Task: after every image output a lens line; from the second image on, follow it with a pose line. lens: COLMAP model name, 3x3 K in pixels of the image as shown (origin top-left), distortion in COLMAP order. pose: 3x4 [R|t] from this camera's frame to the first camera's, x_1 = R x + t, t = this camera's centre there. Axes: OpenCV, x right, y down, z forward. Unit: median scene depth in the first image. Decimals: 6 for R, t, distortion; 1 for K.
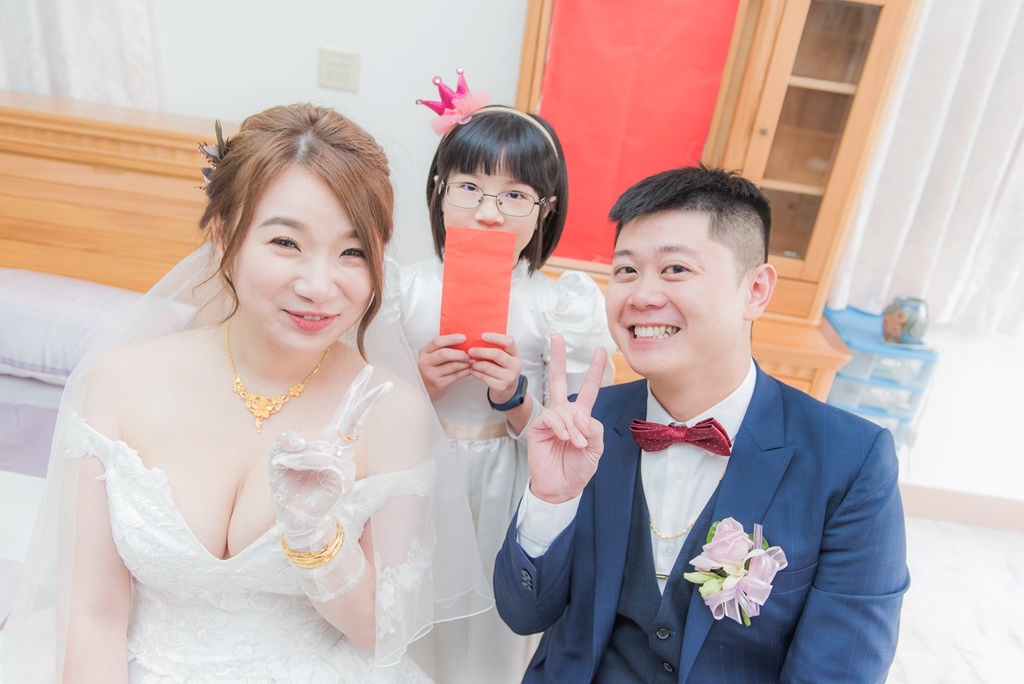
lens RADIAL K [[767.2, 0, 498.8], [0, 767.2, 343.0], [0, 0, 1]] dist [0.014249, -0.015792]
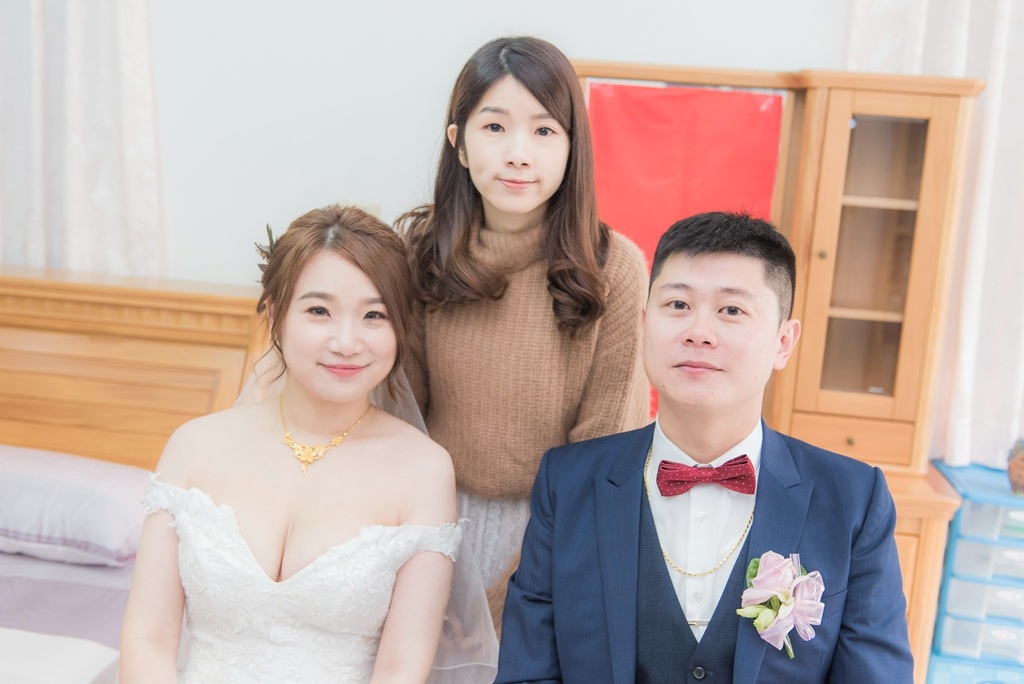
lens RADIAL K [[1165.2, 0, 522.1], [0, 1165.2, 324.7], [0, 0, 1]] dist [0.014831, 0.000000]
pose [[0.996913, -0.054672, -0.056344, 0.064036], [0.037571, 0.962390, -0.269063, 0.154308], [0.068935, 0.266115, 0.961473, -0.309915]]
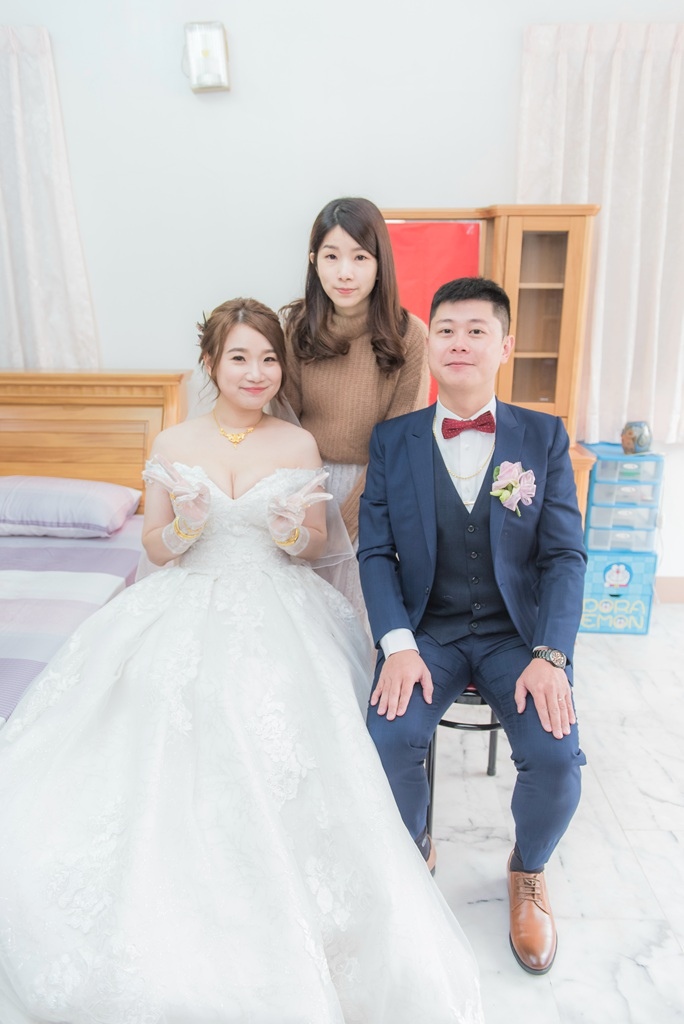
lens RADIAL K [[767.2, 0, 346.5], [0, 767.2, 496.4], [0, 0, 1]] dist [0.014249, -0.015792]
pose [[0.991064, -0.133113, -0.008585, -0.000619], [0.130323, 0.979993, -0.150429, 0.237148], [0.028437, 0.147966, 0.988584, -0.423883]]
